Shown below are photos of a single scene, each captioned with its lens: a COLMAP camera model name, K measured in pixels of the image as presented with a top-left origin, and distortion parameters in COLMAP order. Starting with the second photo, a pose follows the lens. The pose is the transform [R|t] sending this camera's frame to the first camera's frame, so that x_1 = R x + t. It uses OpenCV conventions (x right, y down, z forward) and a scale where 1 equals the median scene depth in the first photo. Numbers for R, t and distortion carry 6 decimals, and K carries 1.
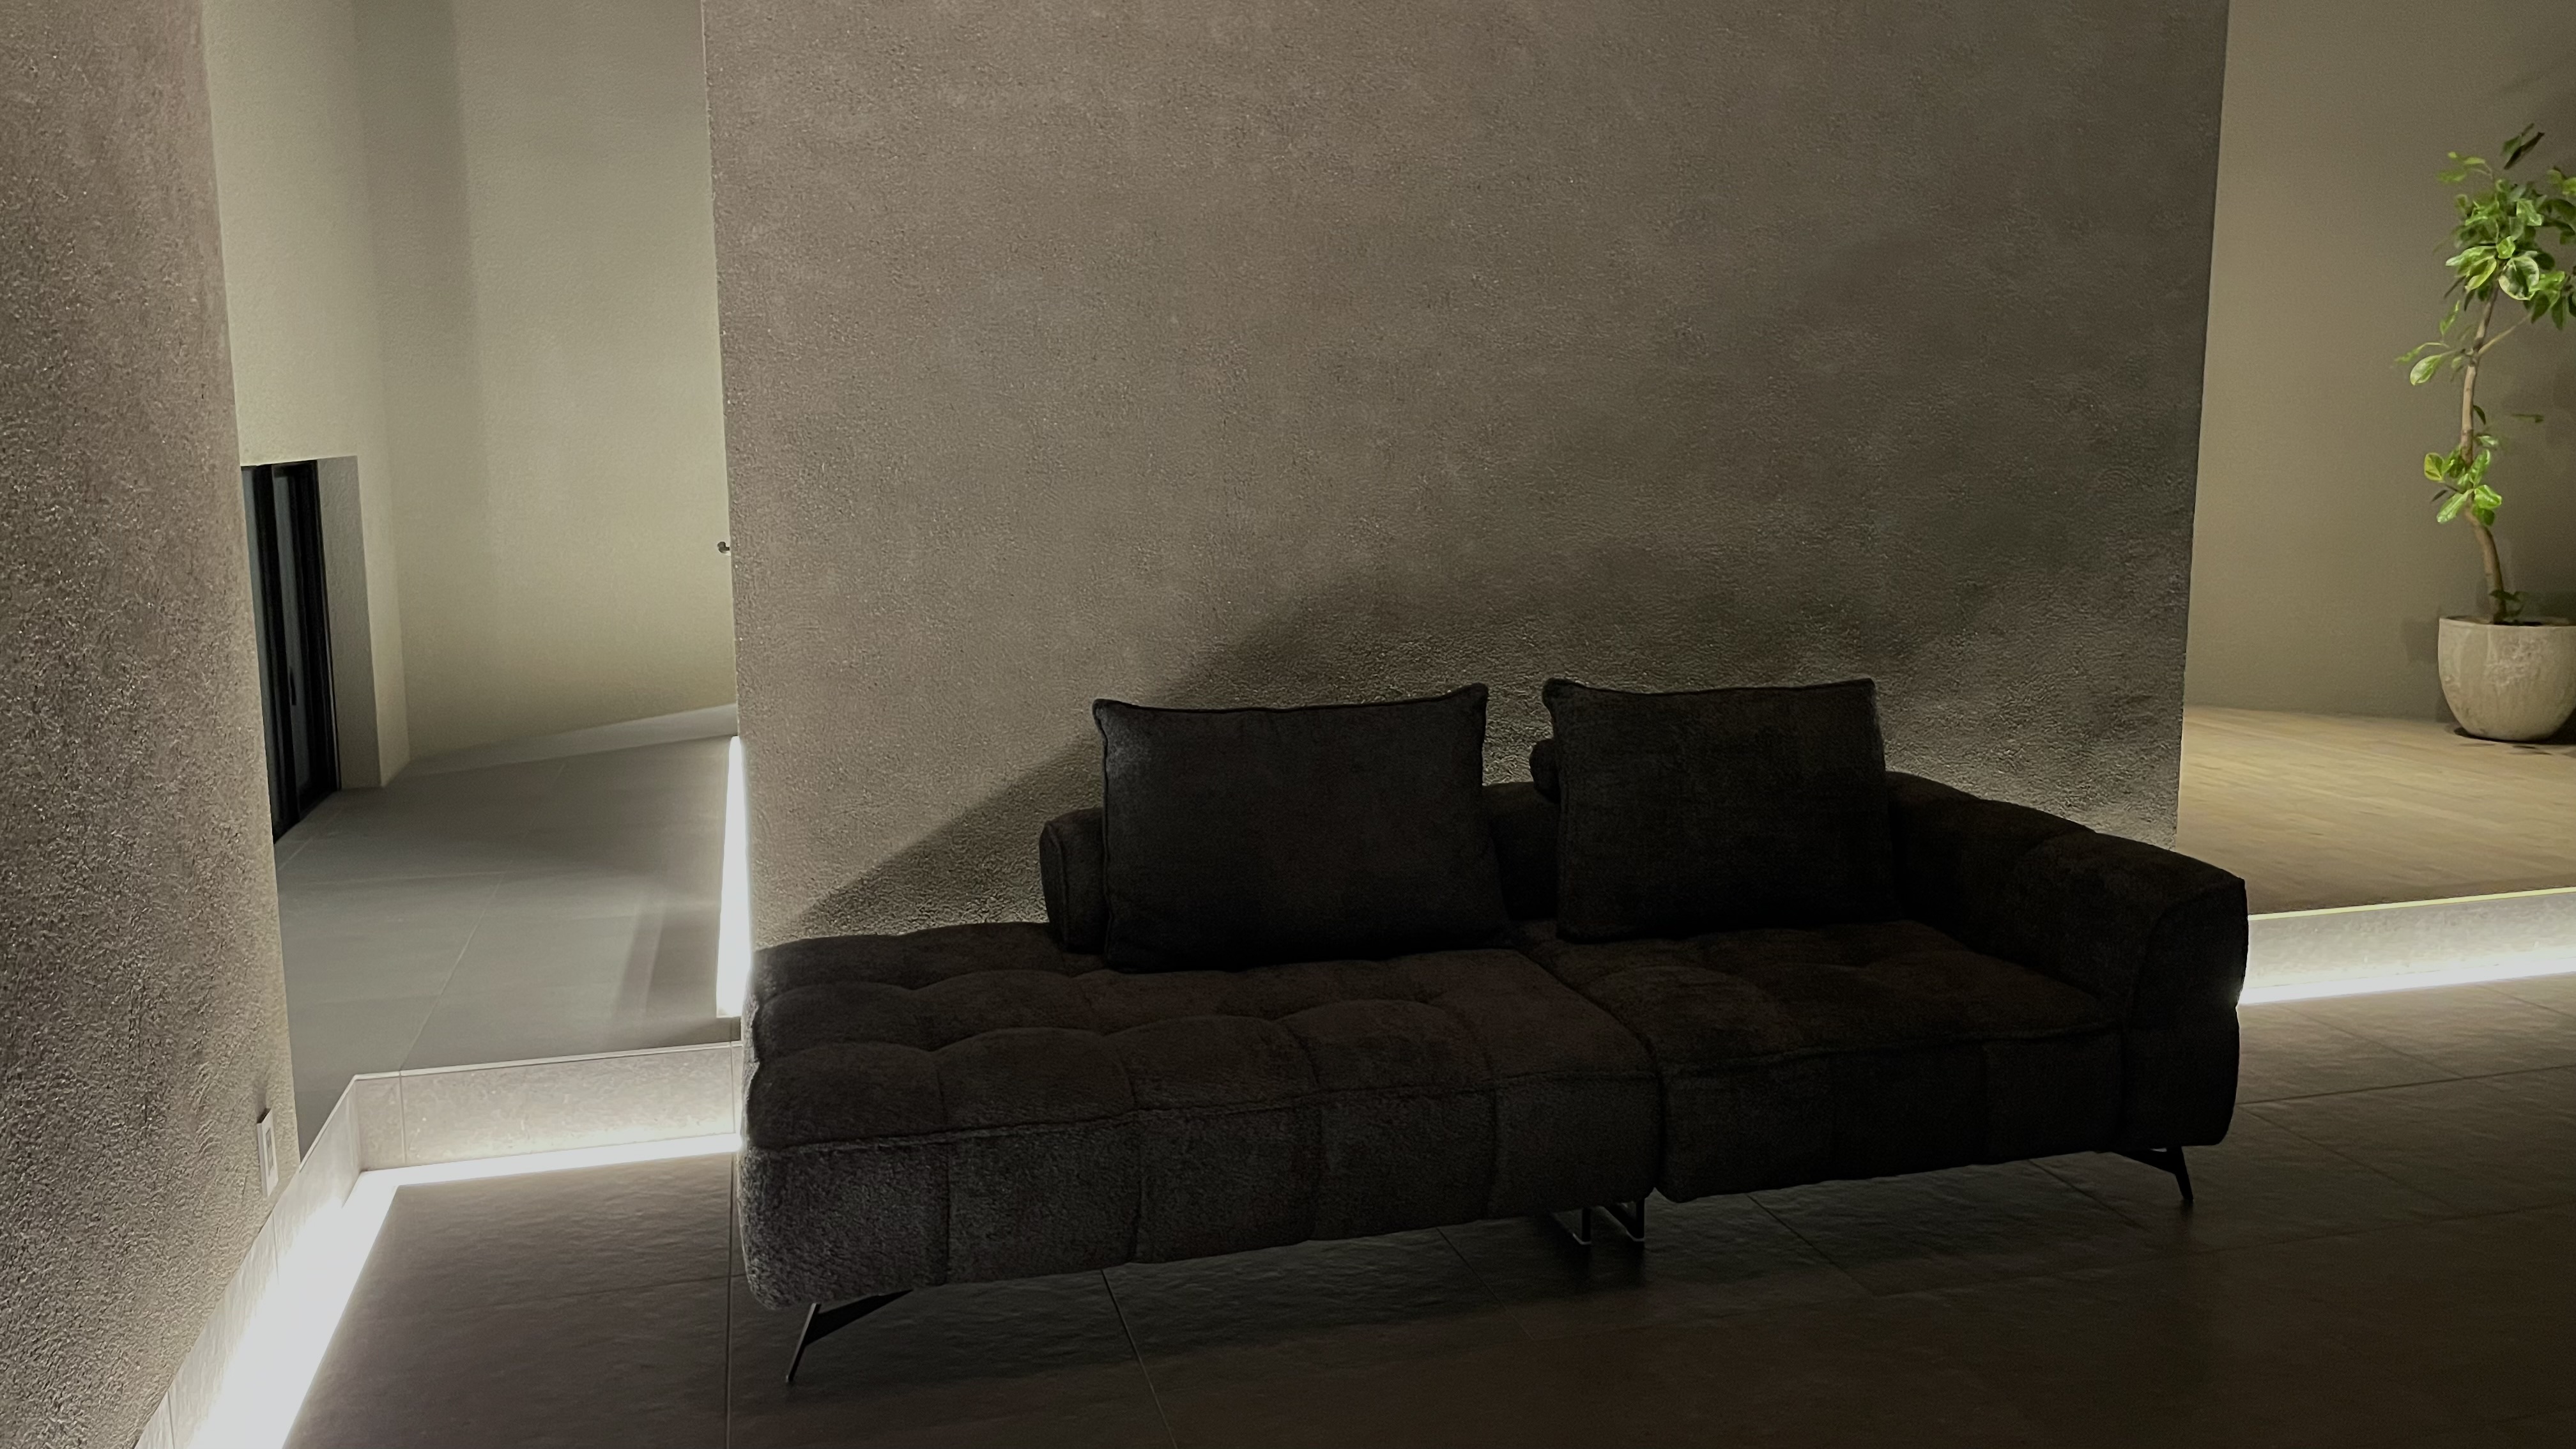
lens RADIAL K [[2001.2, 0, 1283.6], [0, 2001.2, 720.7], [0, 0, 1]] dist [0.026843, -0.044105]
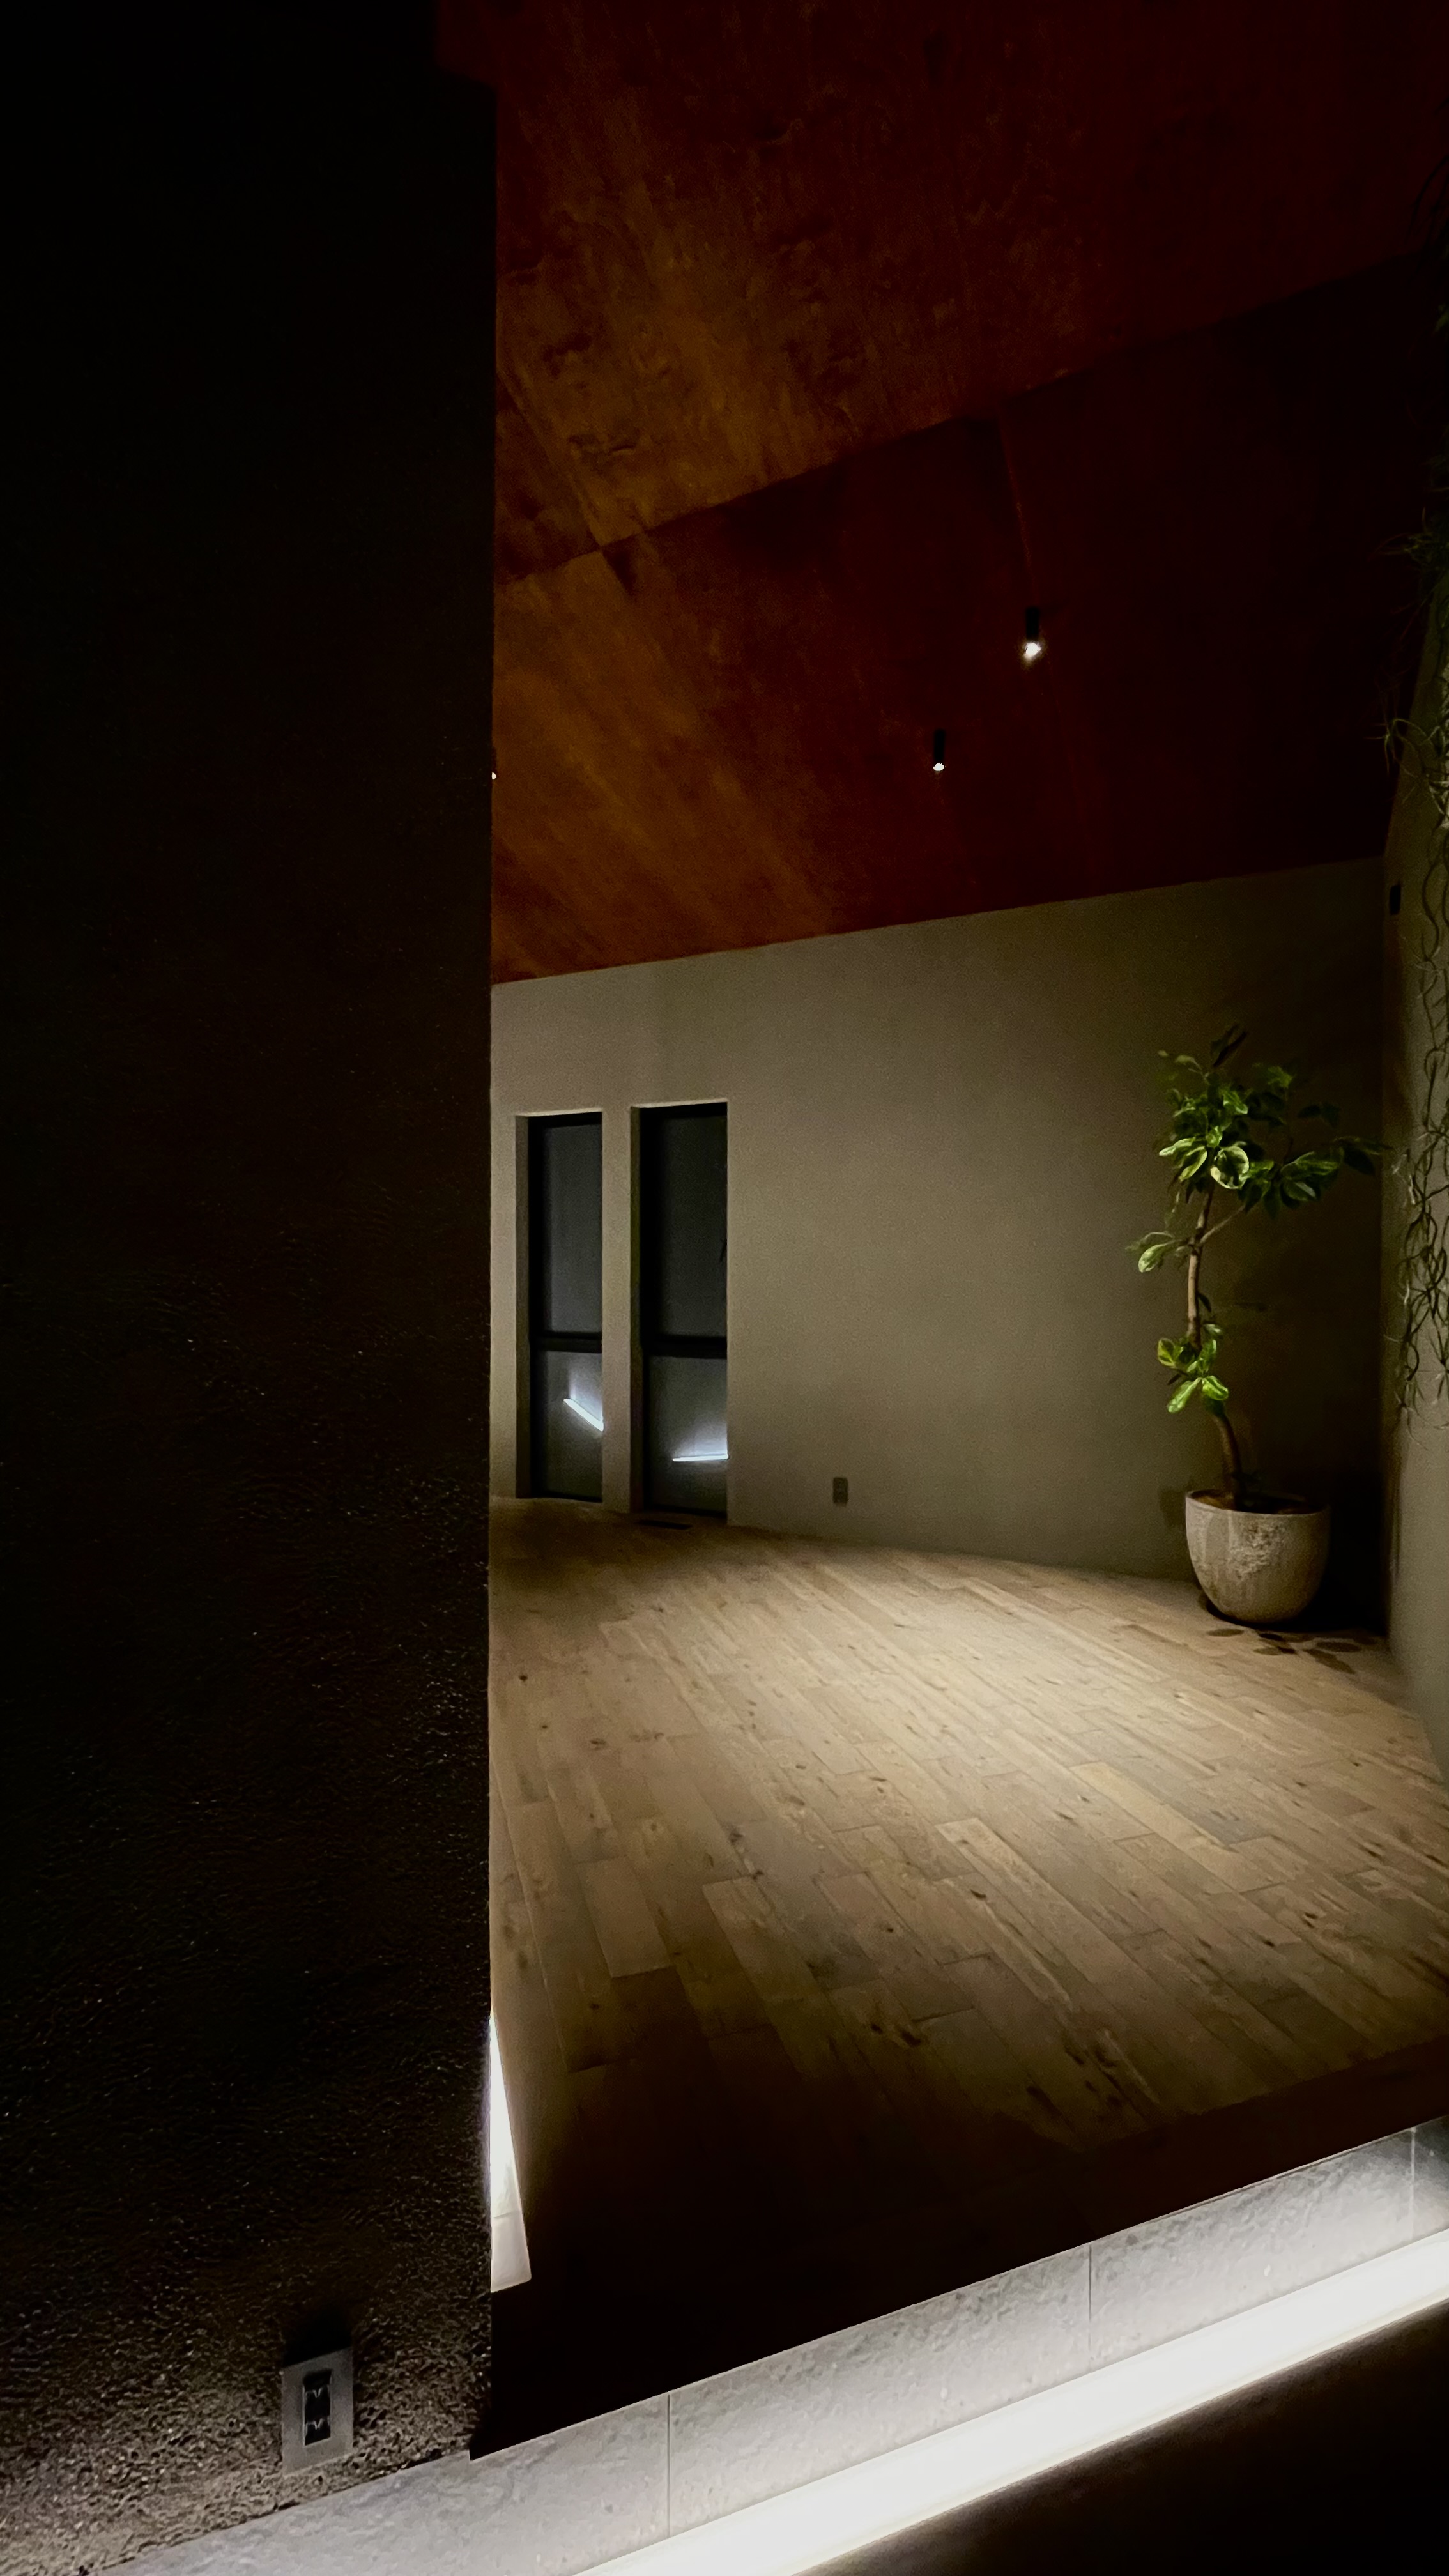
lens RADIAL K [[1060.6, 0, 731.7], [0, 1060.6, 1286.4], [0, 0, 1]] dist [0.003855, 0.000553]
pose [[0.998076, 0.008682, 0.061395, 0.326100], [-0.000340, 0.990900, -0.134596, -0.088747], [-0.062005, 0.134317, 0.988997, 0.487029]]
